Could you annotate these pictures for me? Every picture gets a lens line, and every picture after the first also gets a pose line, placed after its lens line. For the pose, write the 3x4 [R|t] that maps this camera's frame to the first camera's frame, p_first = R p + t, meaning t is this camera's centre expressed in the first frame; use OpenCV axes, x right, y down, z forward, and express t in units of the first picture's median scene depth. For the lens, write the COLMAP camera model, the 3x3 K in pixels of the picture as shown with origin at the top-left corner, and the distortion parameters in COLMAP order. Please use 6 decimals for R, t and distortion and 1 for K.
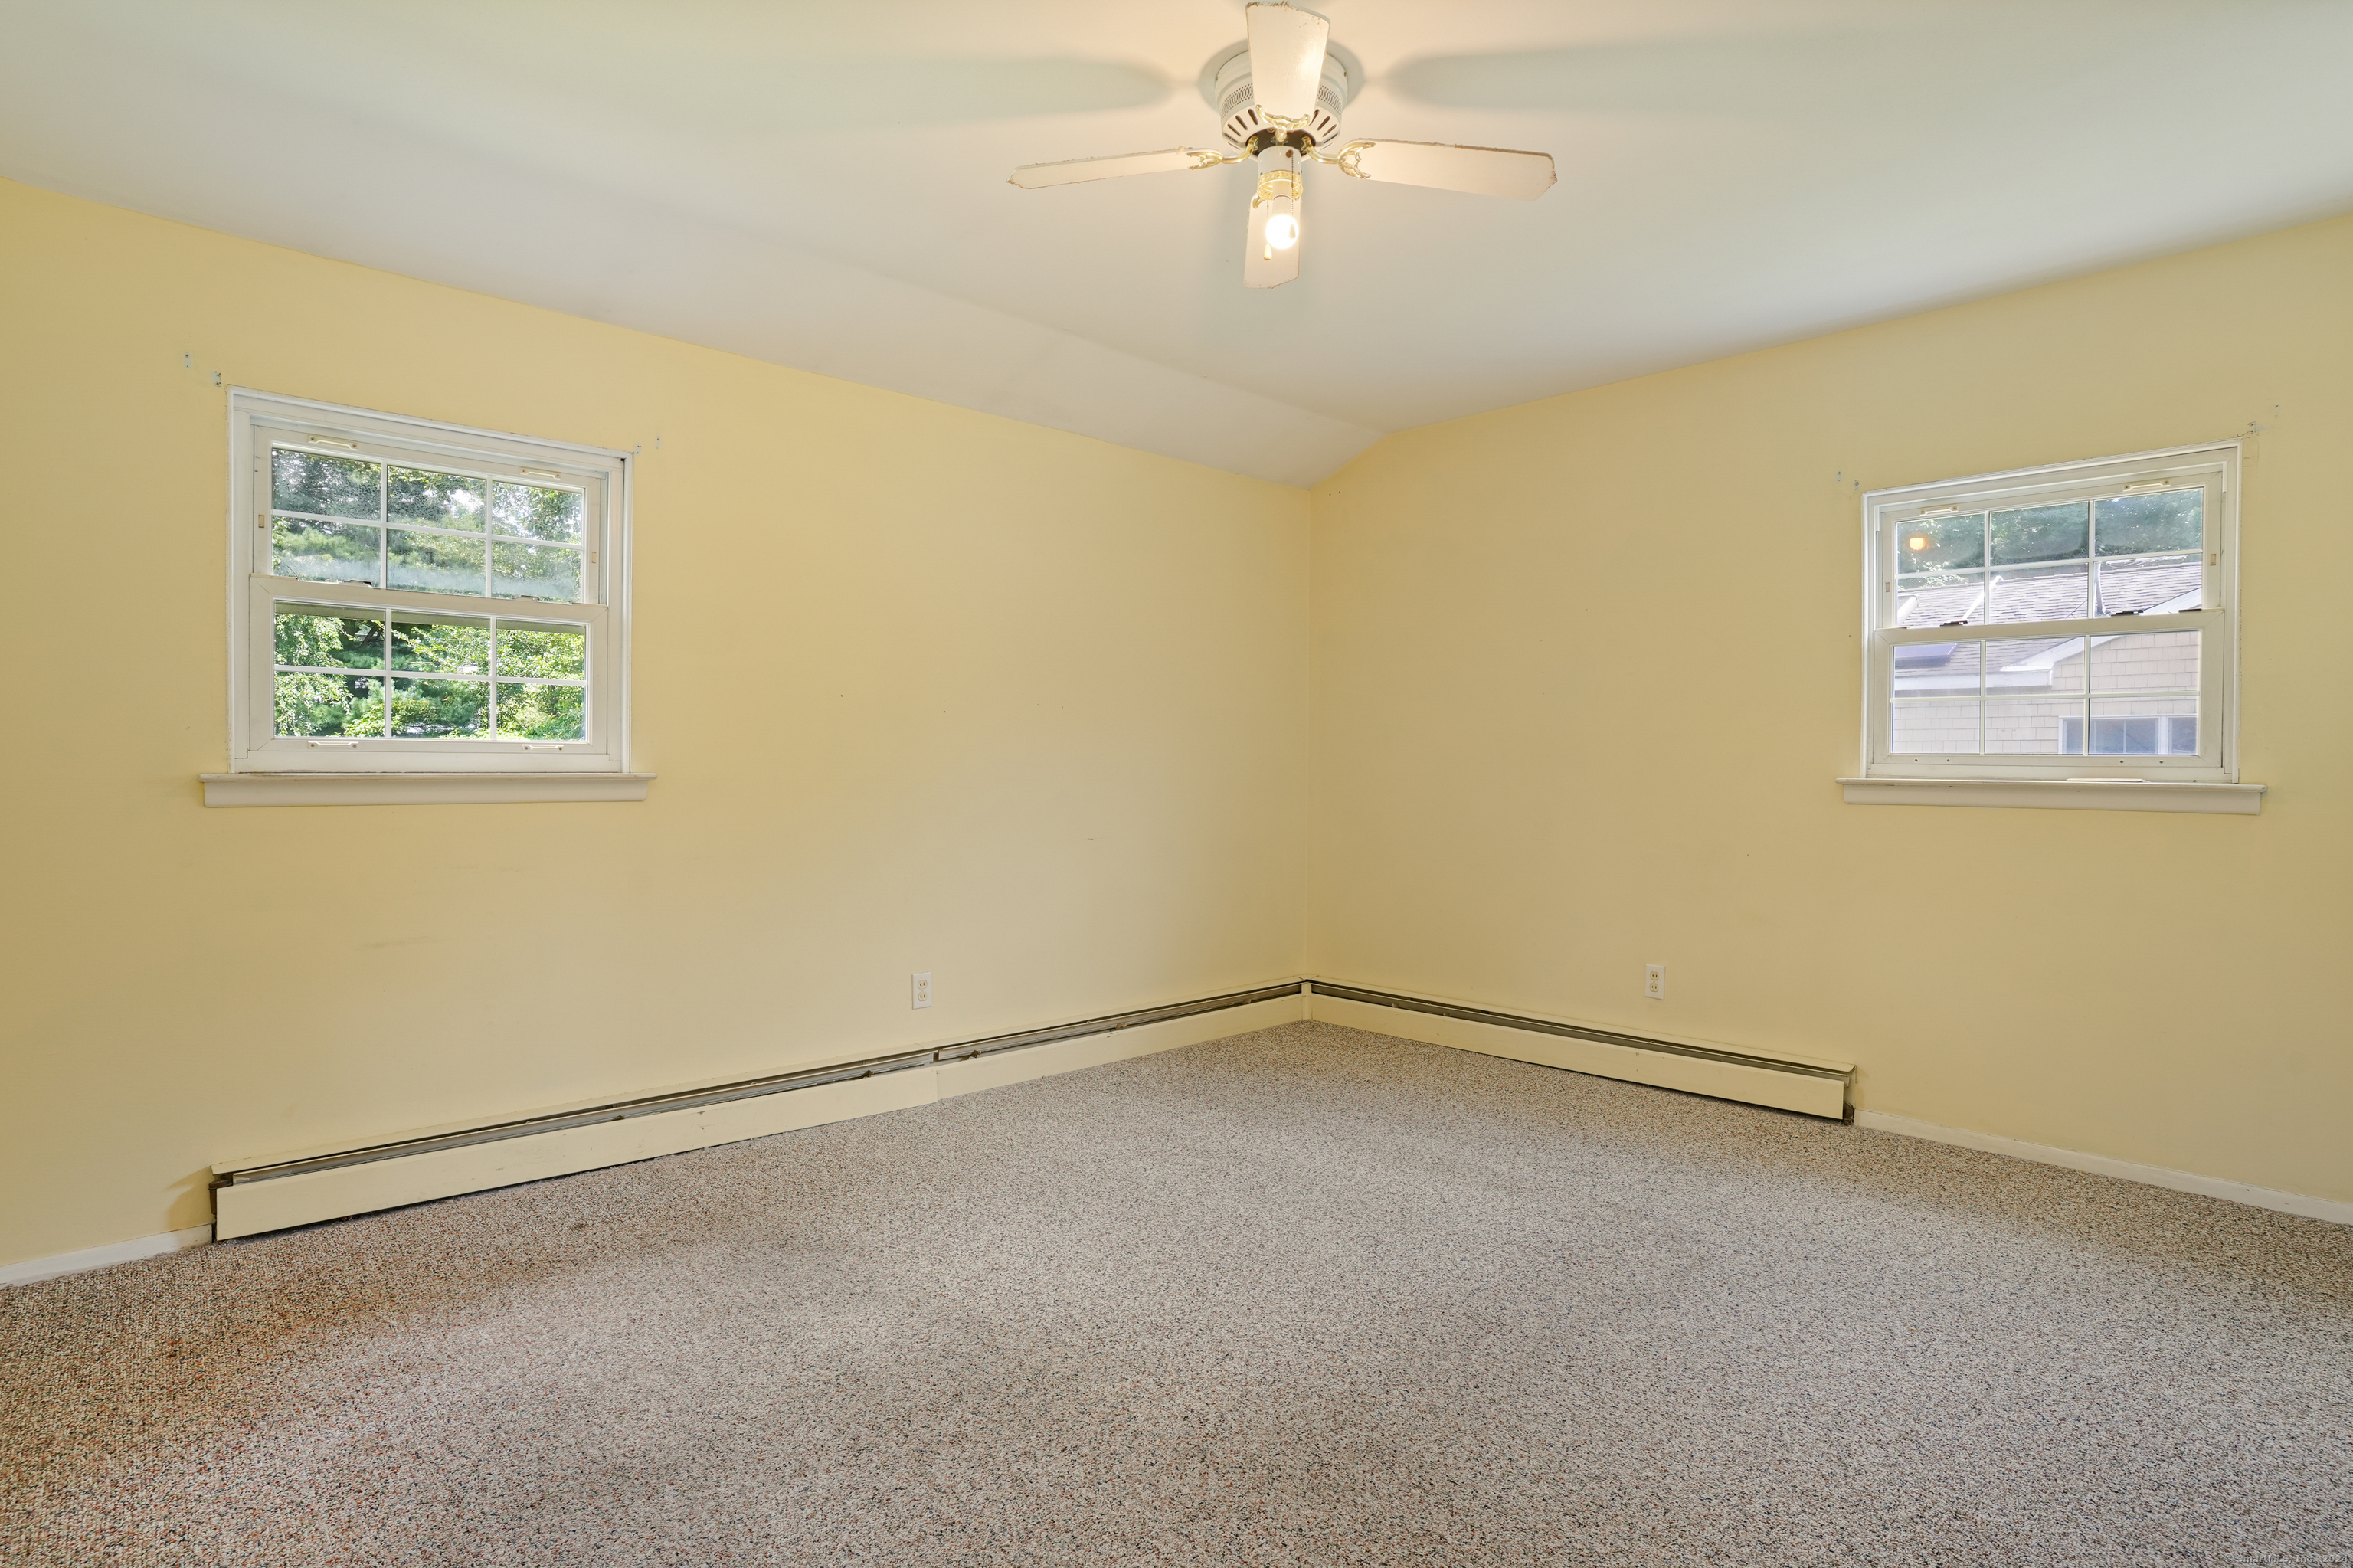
lens RADIAL K [[1183.1, 0, 1176.5], [0, 1183.1, 784.0], [0, 0, 1]] dist [-0.085592, 0.043192]
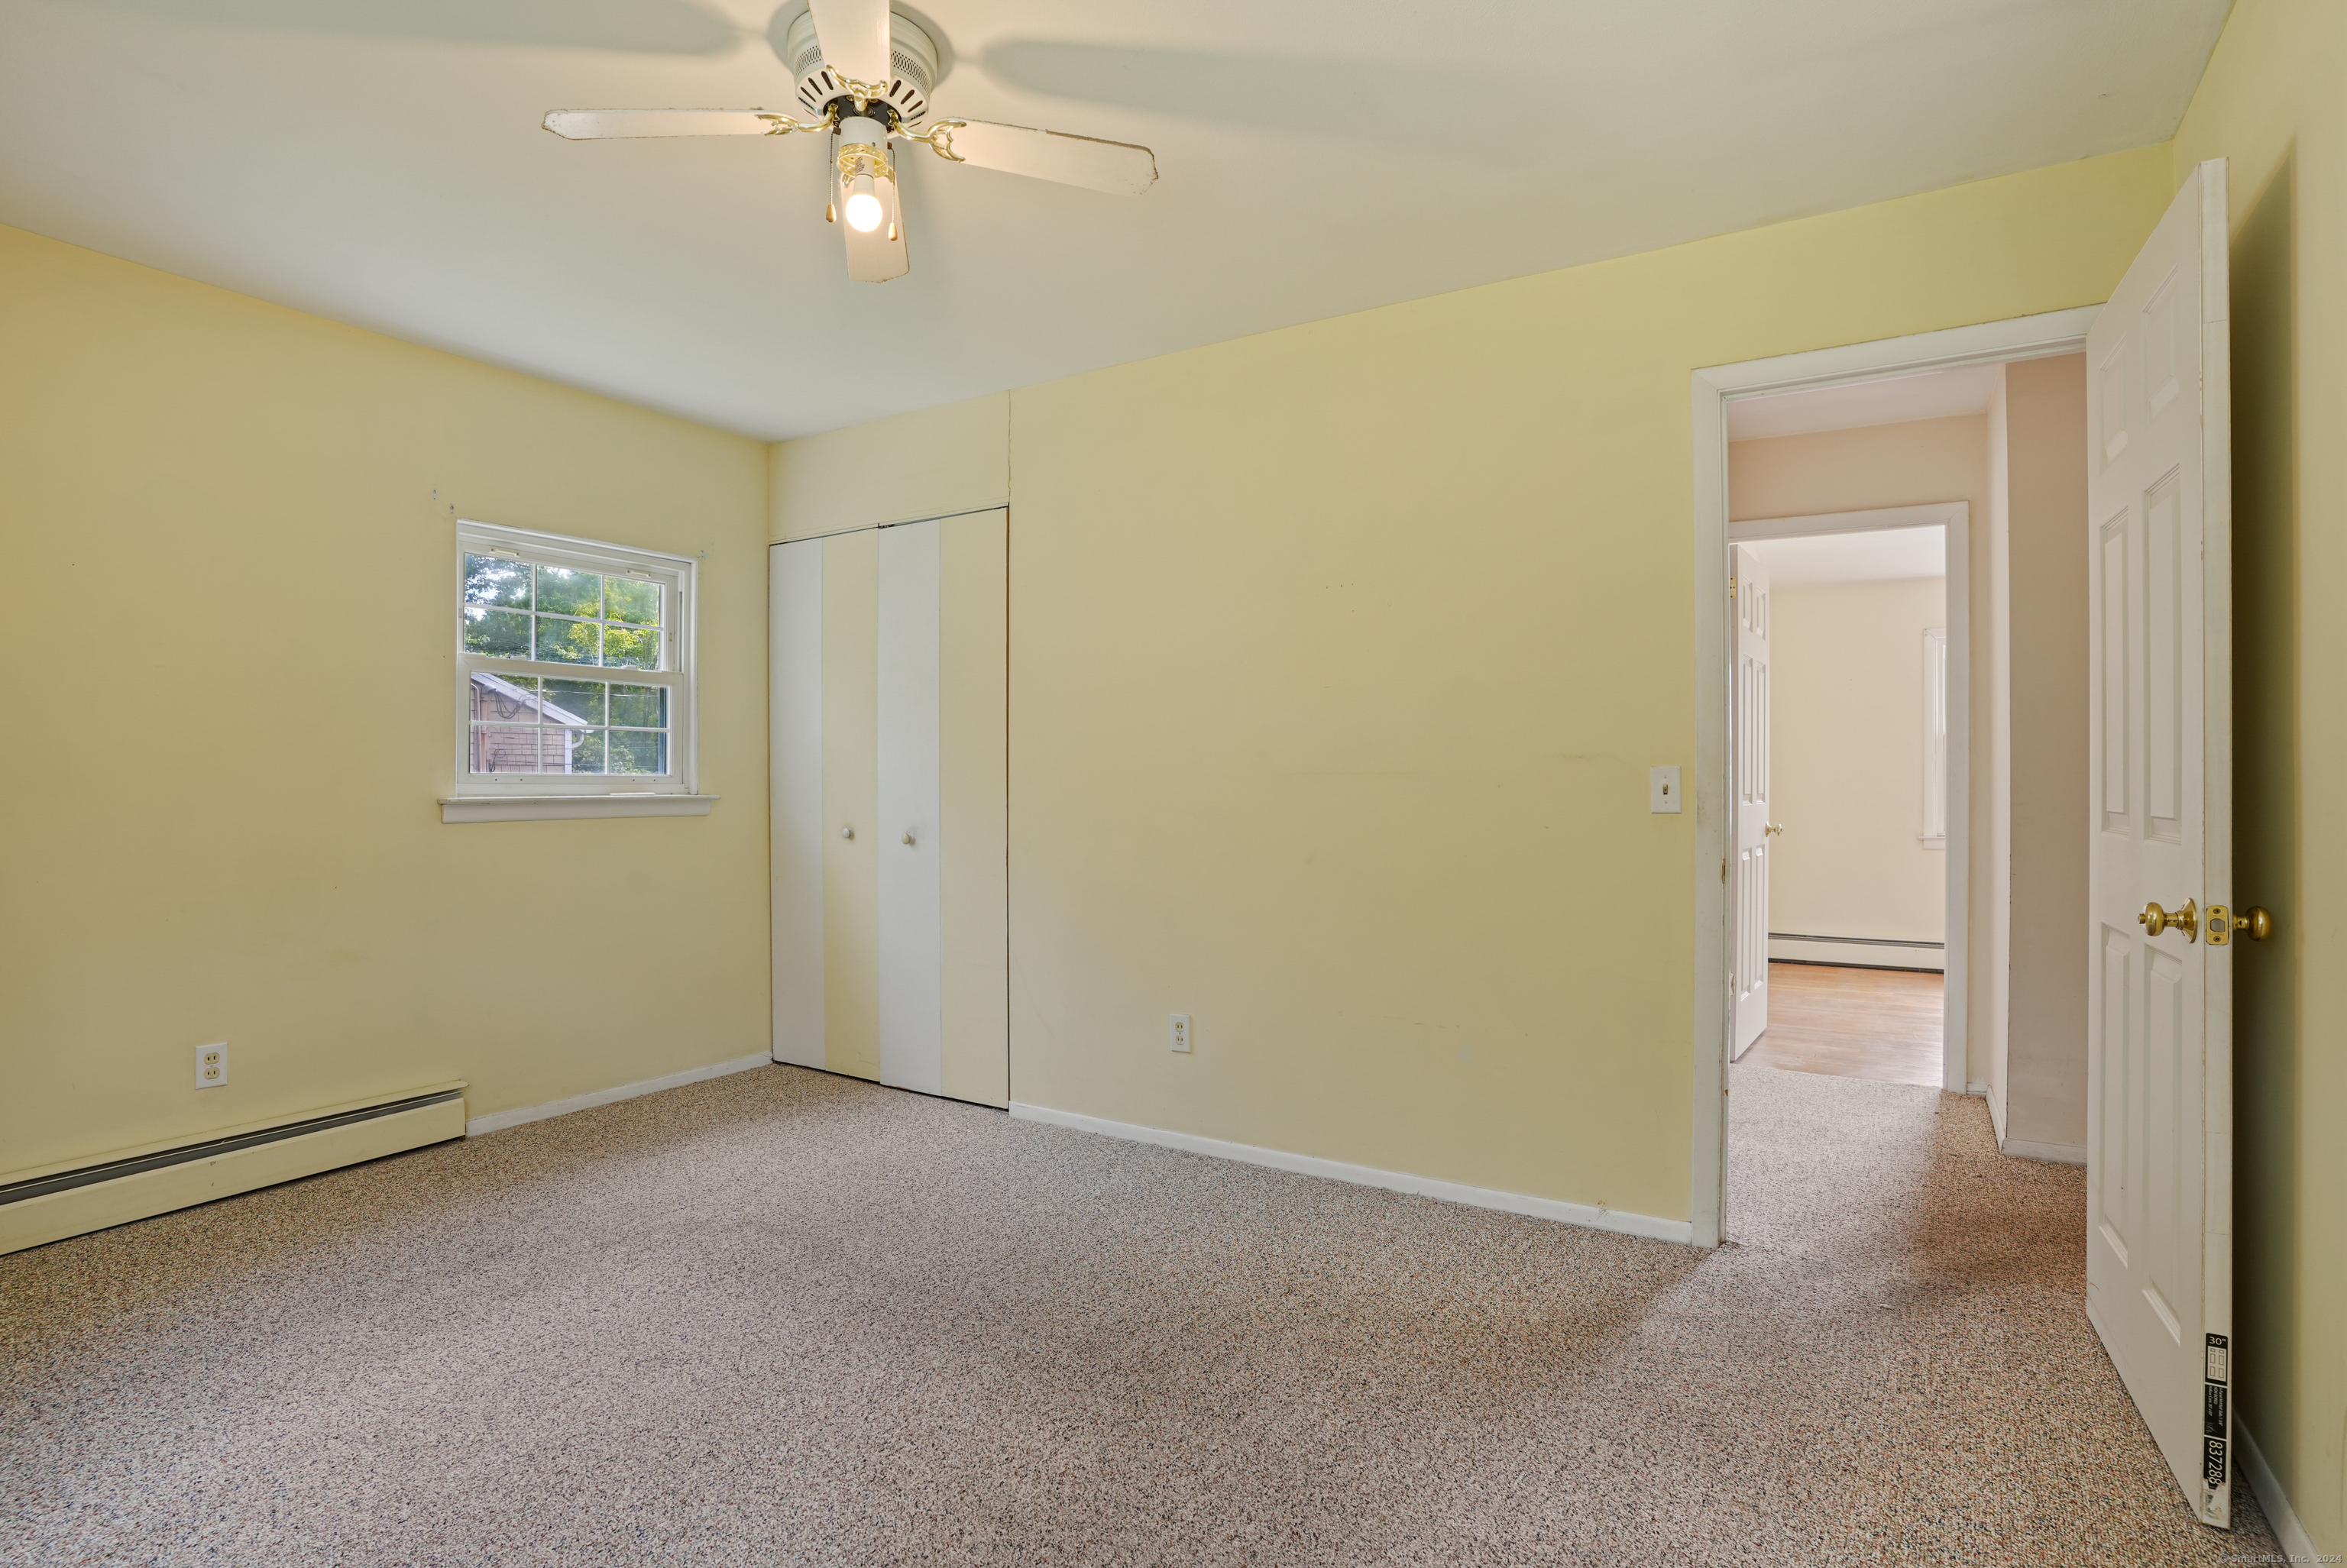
lens RADIAL K [[1179.8, 0, 1173.5], [0, 1179.8, 784.0], [0, 0, 1]] dist [-0.085592, 0.043192]
pose [[-0.248837, -0.009935, 0.968494, -0.697898], [0.018494, 0.999716, 0.015007, -0.026678], [-0.968369, 0.021646, -0.248583, 0.814059]]
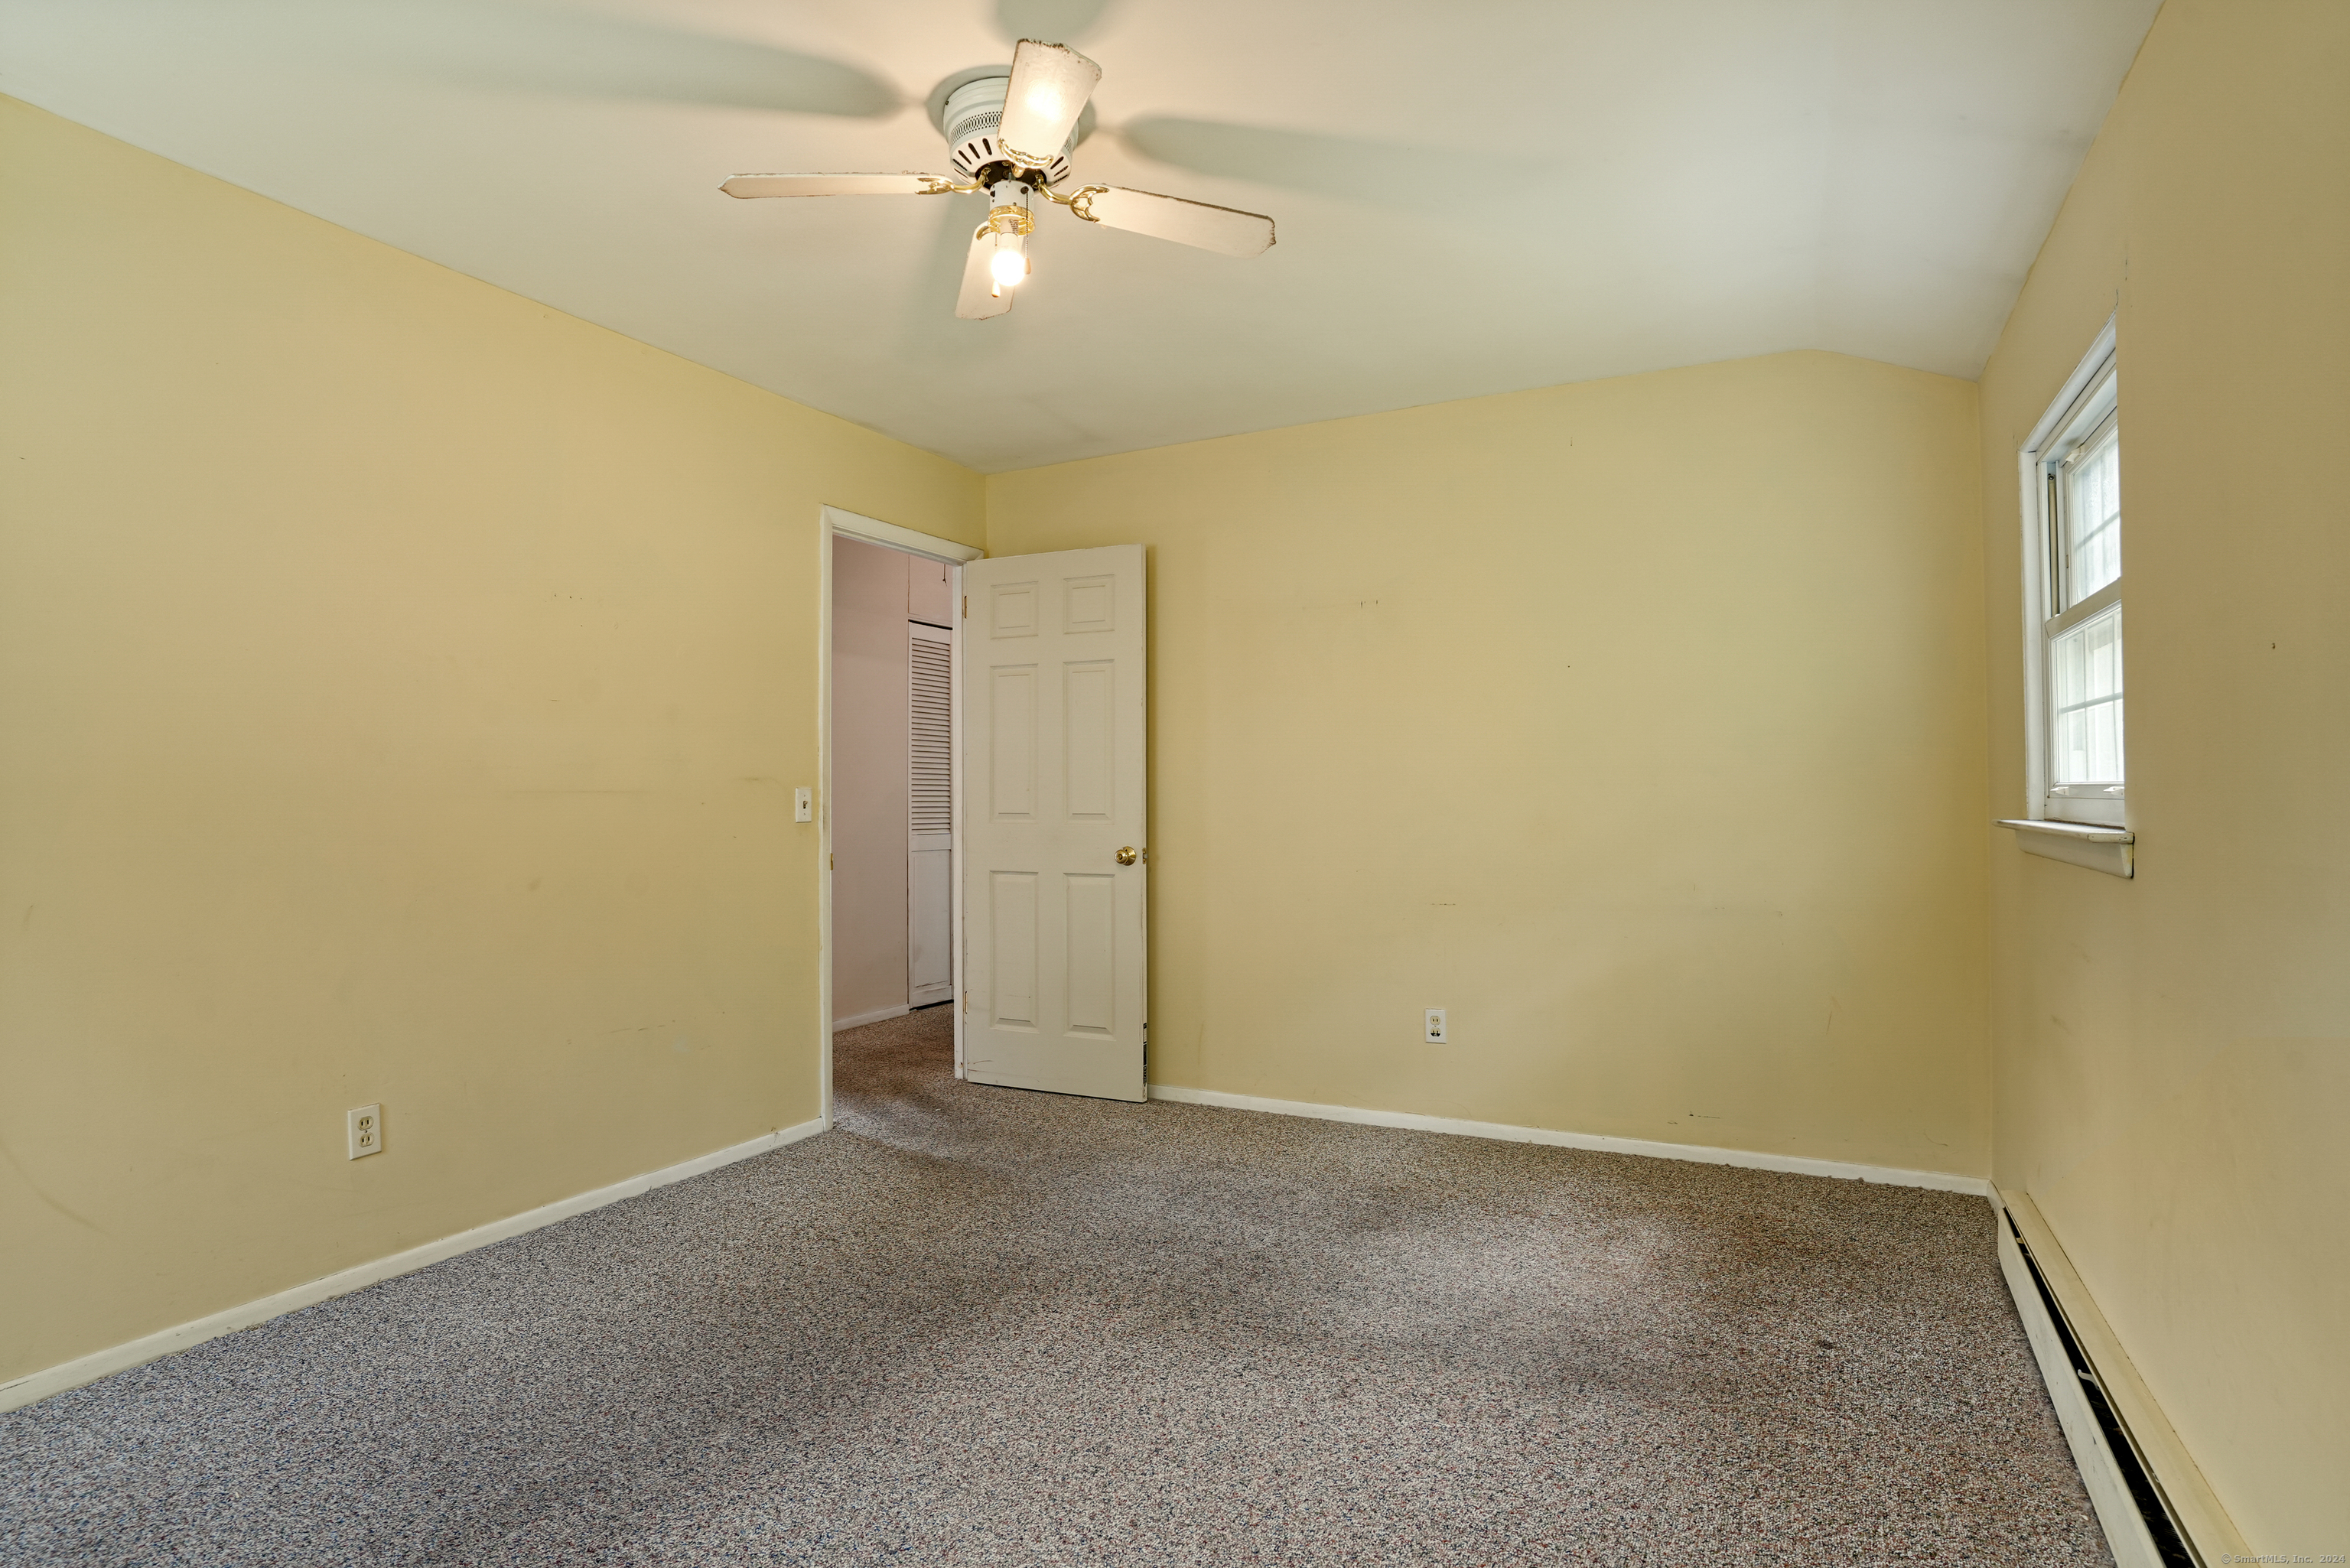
lens RADIAL K [[1181.4, 0, 1175.0], [0, 1181.4, 784.0], [0, 0, 1]] dist [-0.085592, 0.043192]
pose [[-0.946861, -0.007617, -0.321552, 0.220374], [-0.010511, 0.999918, 0.007265, -0.038303], [0.321470, 0.010259, -0.946864, 1.614467]]
